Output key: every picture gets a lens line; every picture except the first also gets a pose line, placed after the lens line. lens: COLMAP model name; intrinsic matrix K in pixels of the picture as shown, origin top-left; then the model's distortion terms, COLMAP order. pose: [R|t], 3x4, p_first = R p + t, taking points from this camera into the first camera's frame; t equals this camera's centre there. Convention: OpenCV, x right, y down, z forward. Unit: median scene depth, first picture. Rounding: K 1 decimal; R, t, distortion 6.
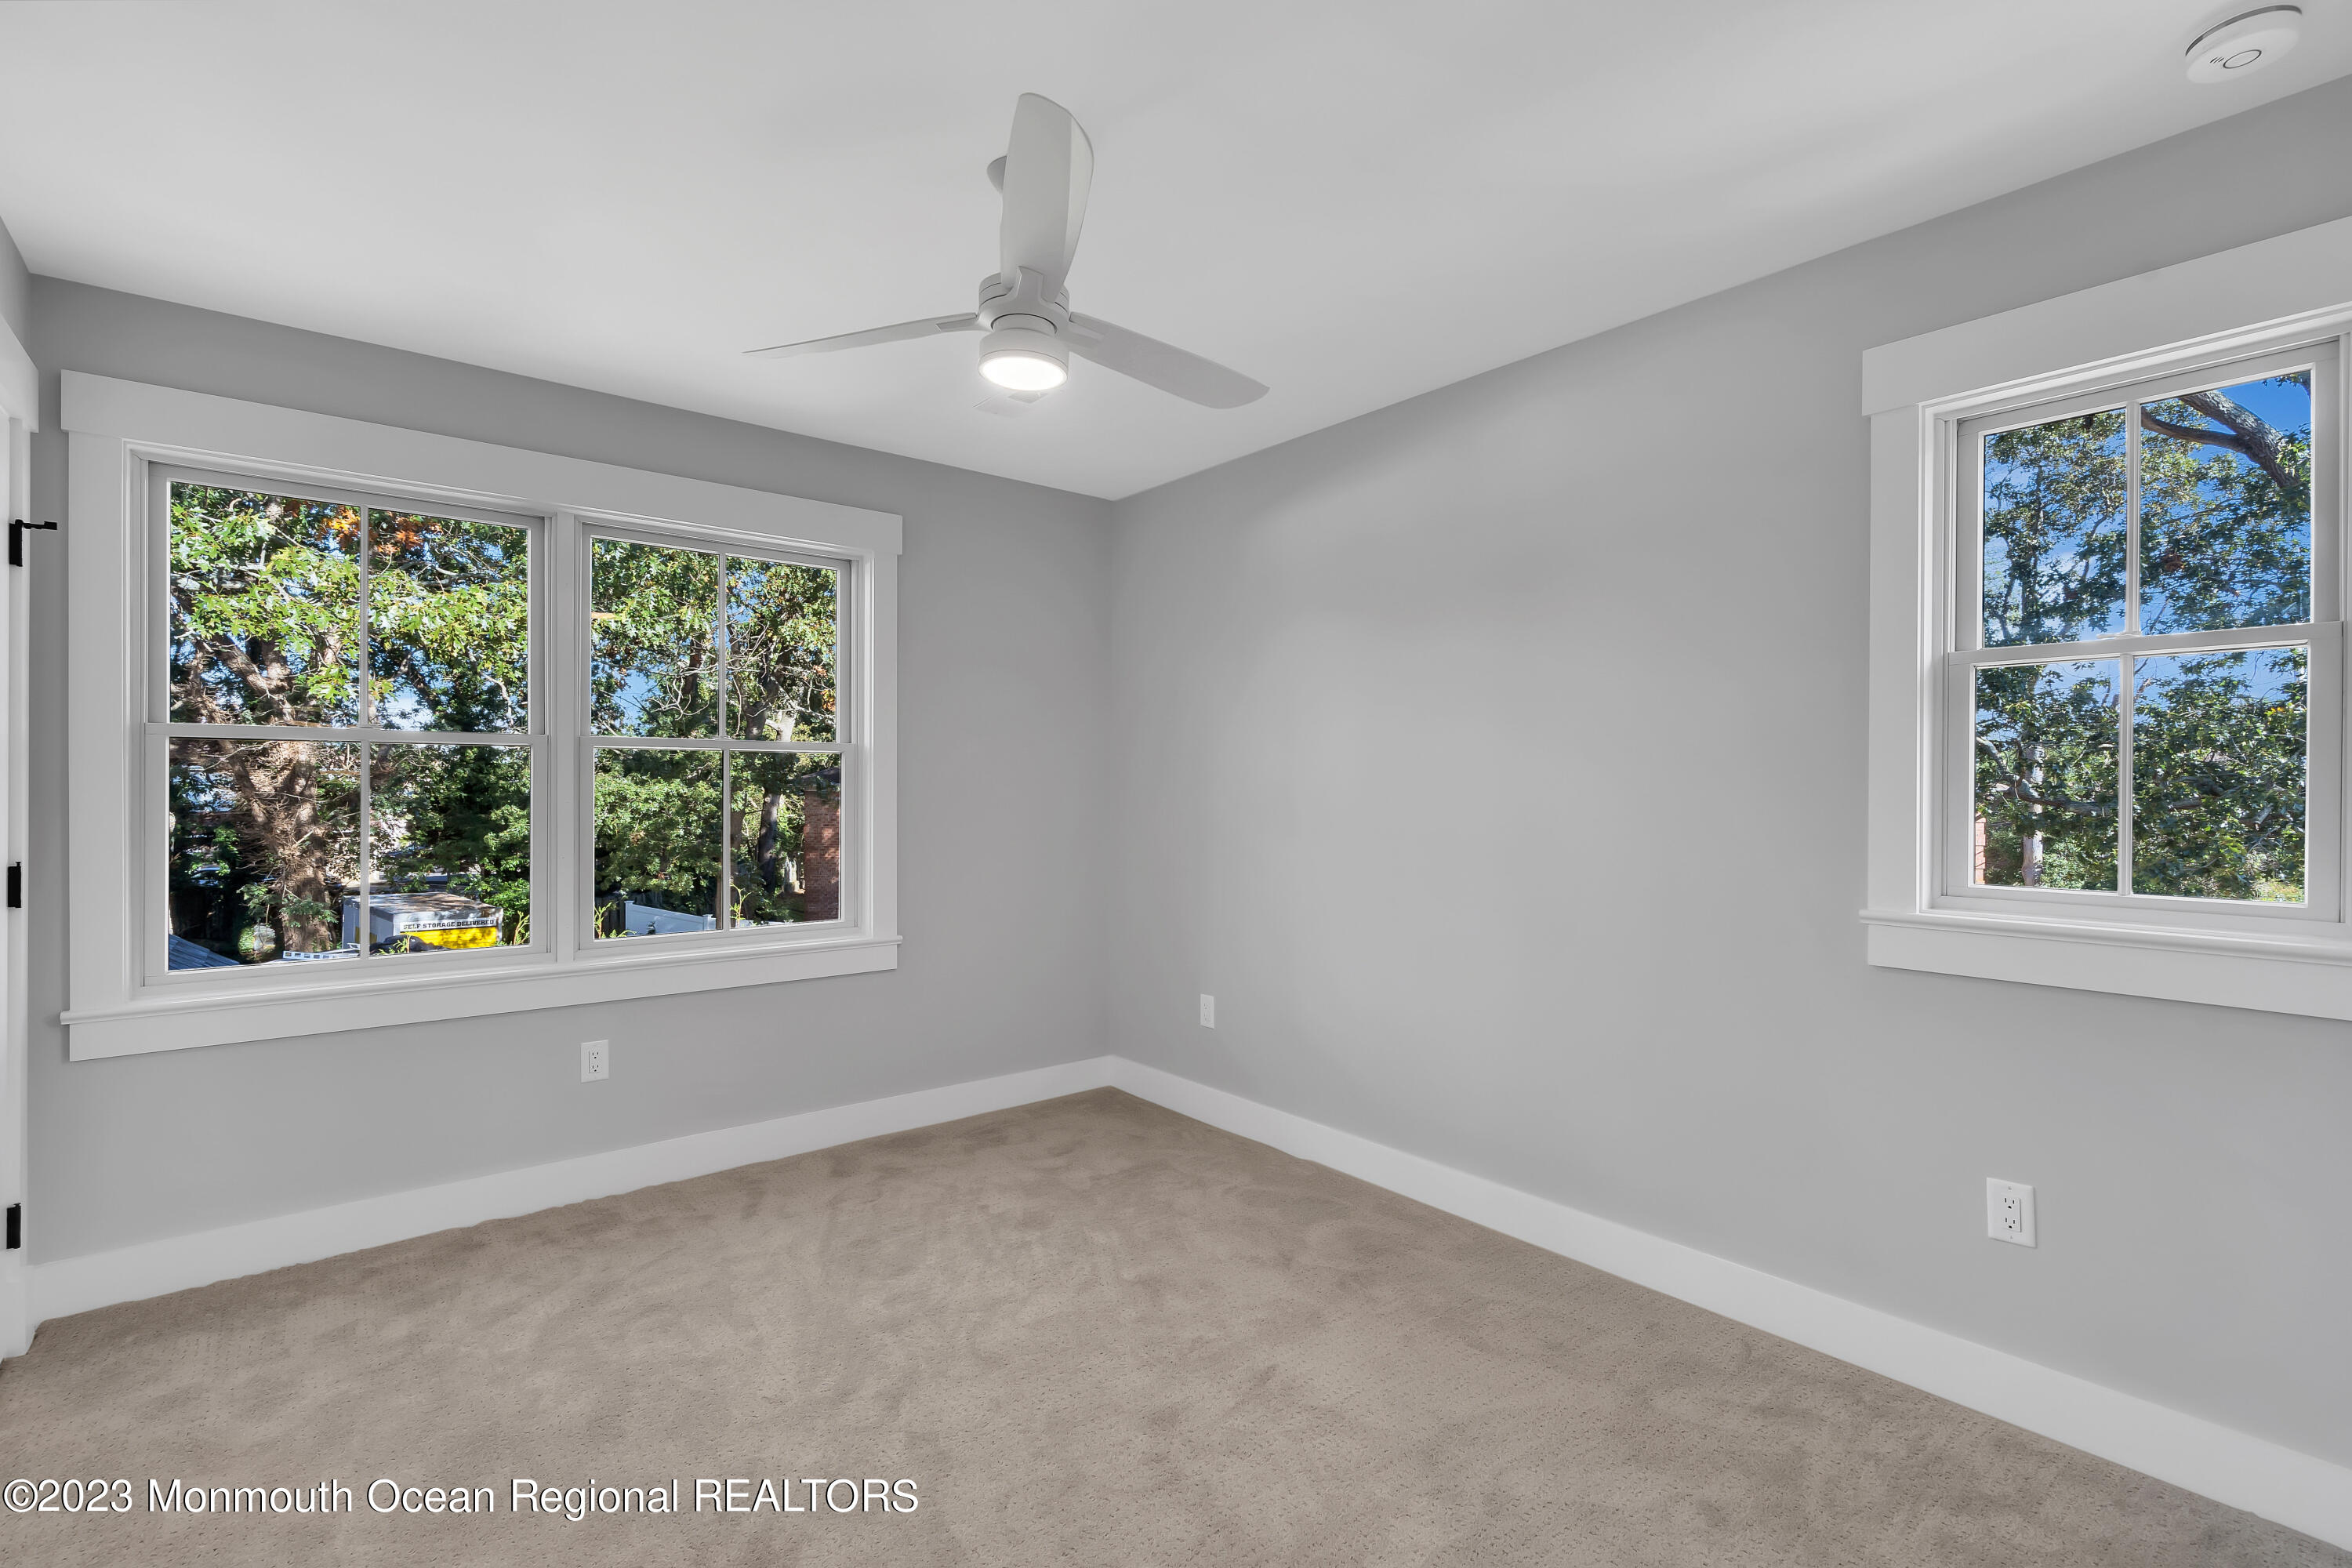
lens RADIAL K [[1072.6, 0, 1186.7], [0, 1072.6, 791.6], [0, 0, 1]] dist [-0.005609, 0.000092]
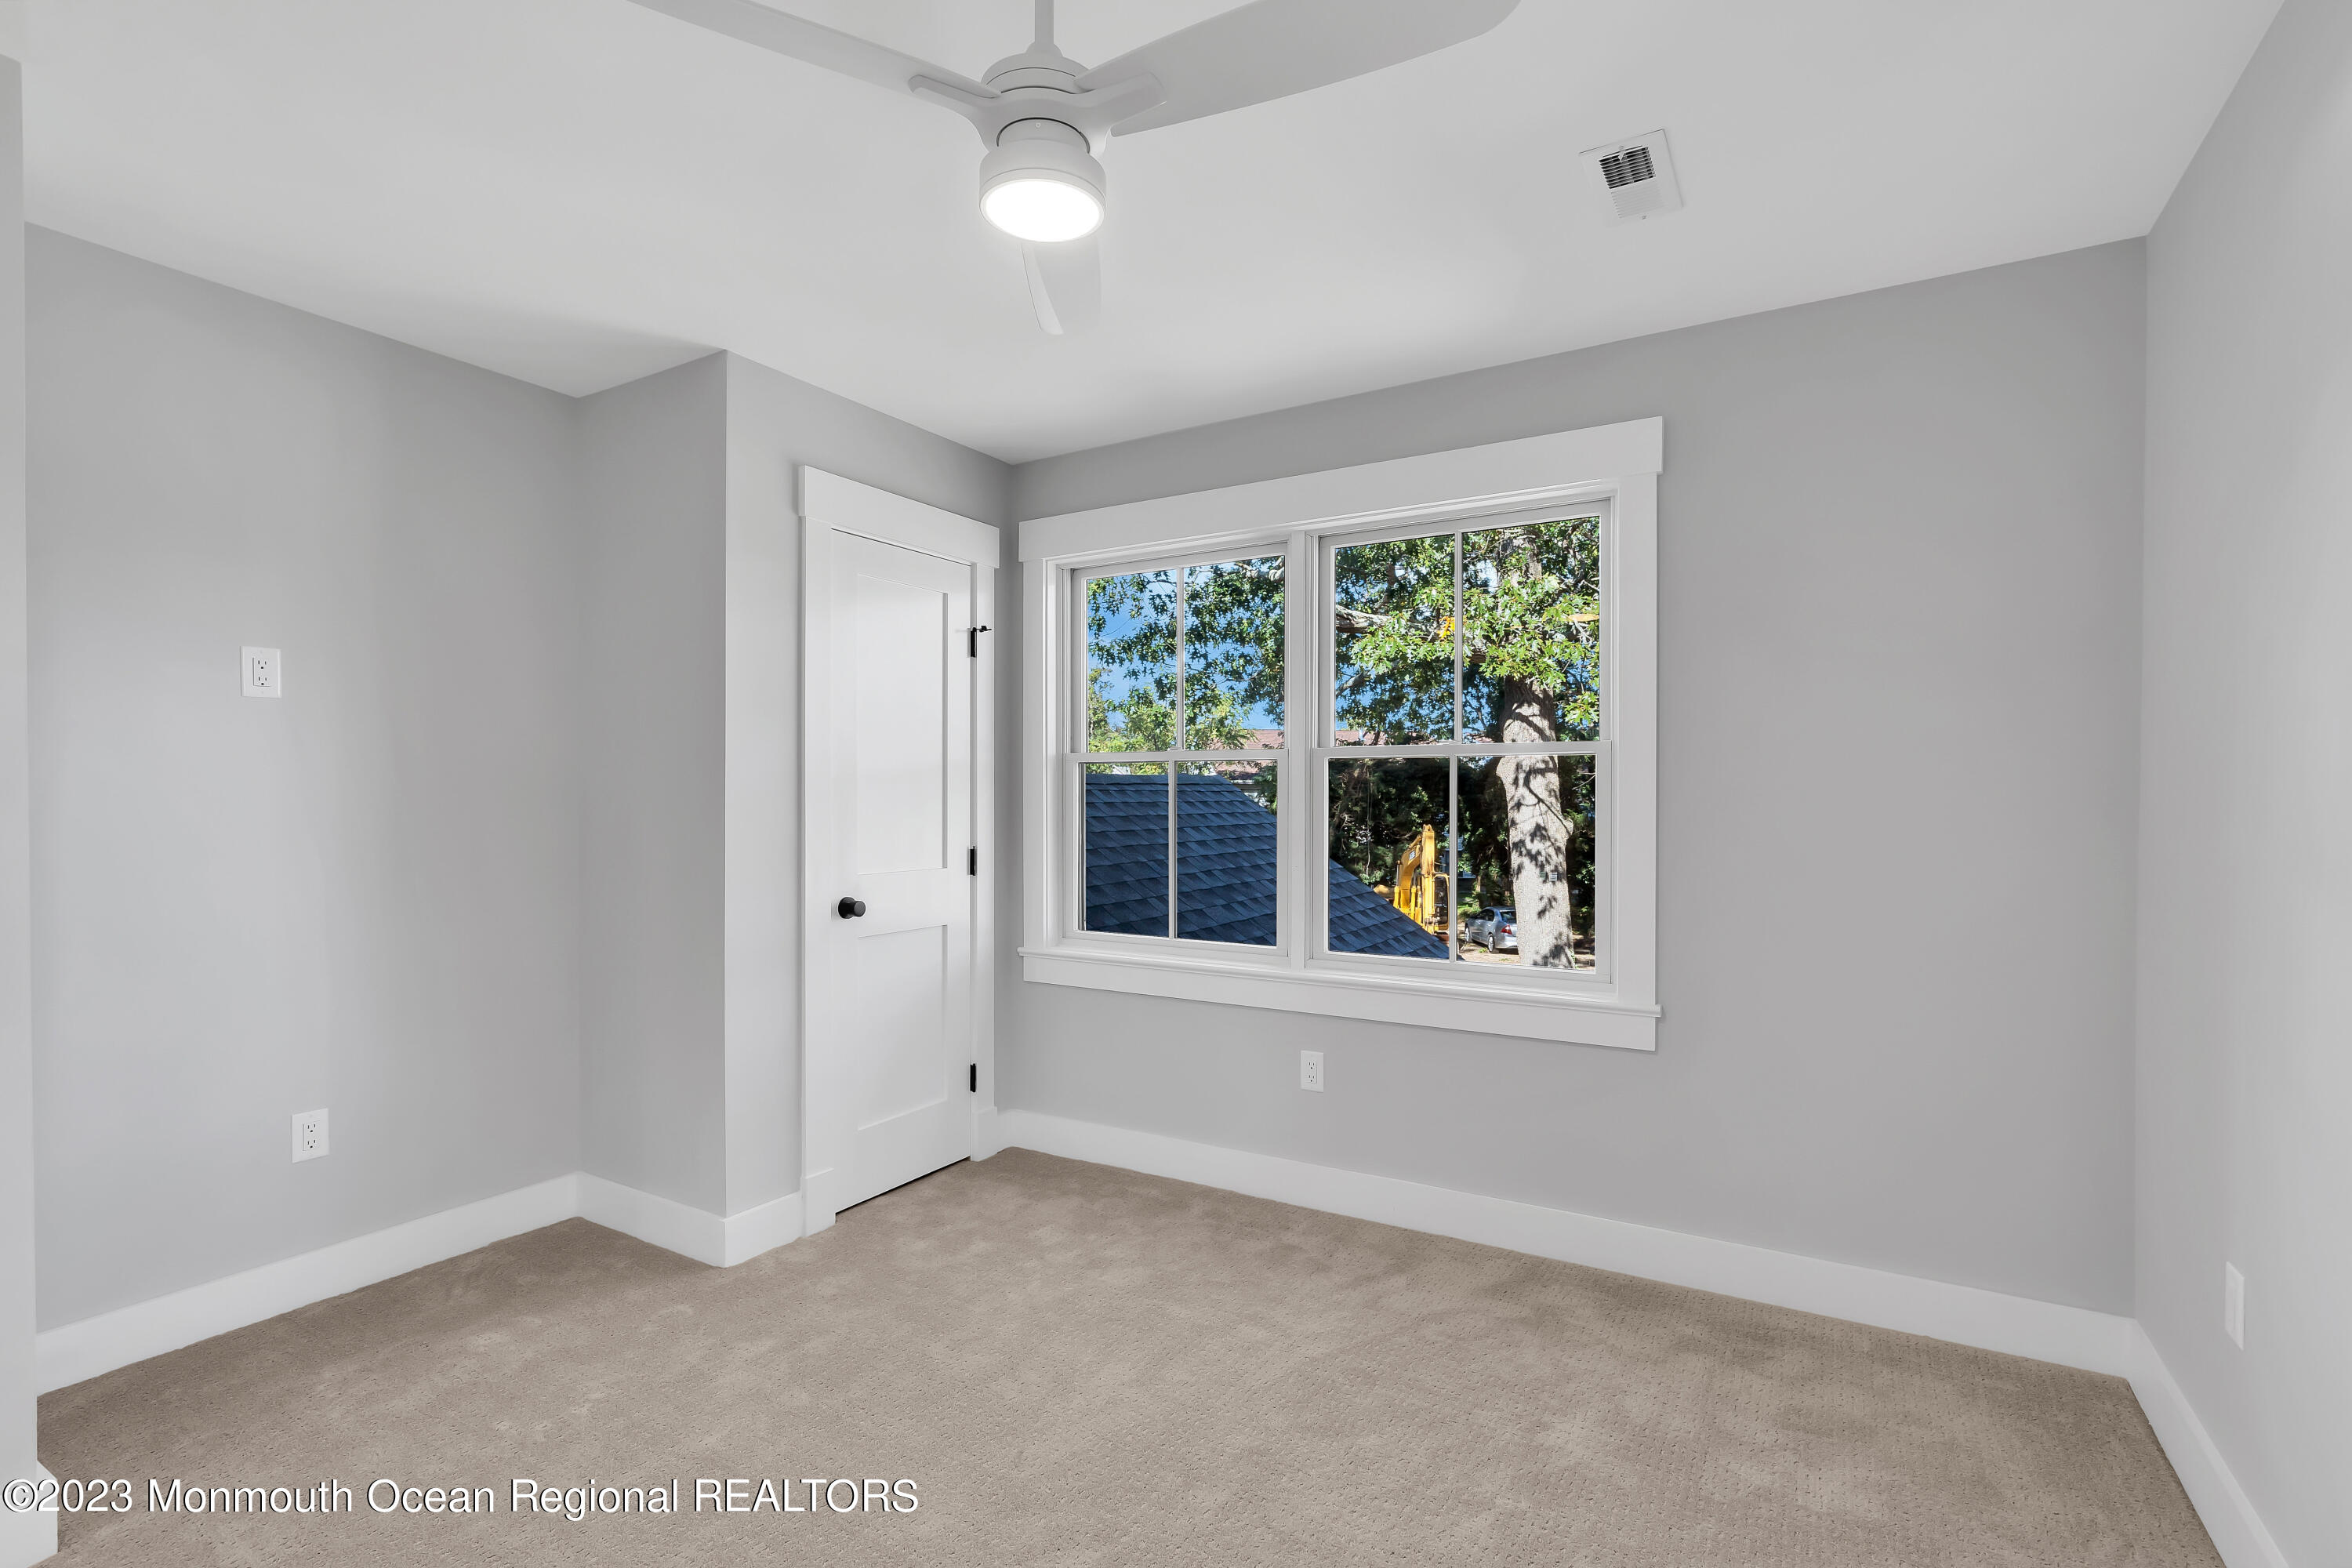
lens RADIAL K [[1070.3, 0, 1176.1], [0, 1070.3, 810.4], [0, 0, 1]] dist [-0.000738, 0.000510]
pose [[0.339746, 0.008486, -0.940479, 0.366466], [-0.005383, 0.999960, 0.007078, 0.000812], [0.940502, 0.002658, 0.339778, 0.571223]]
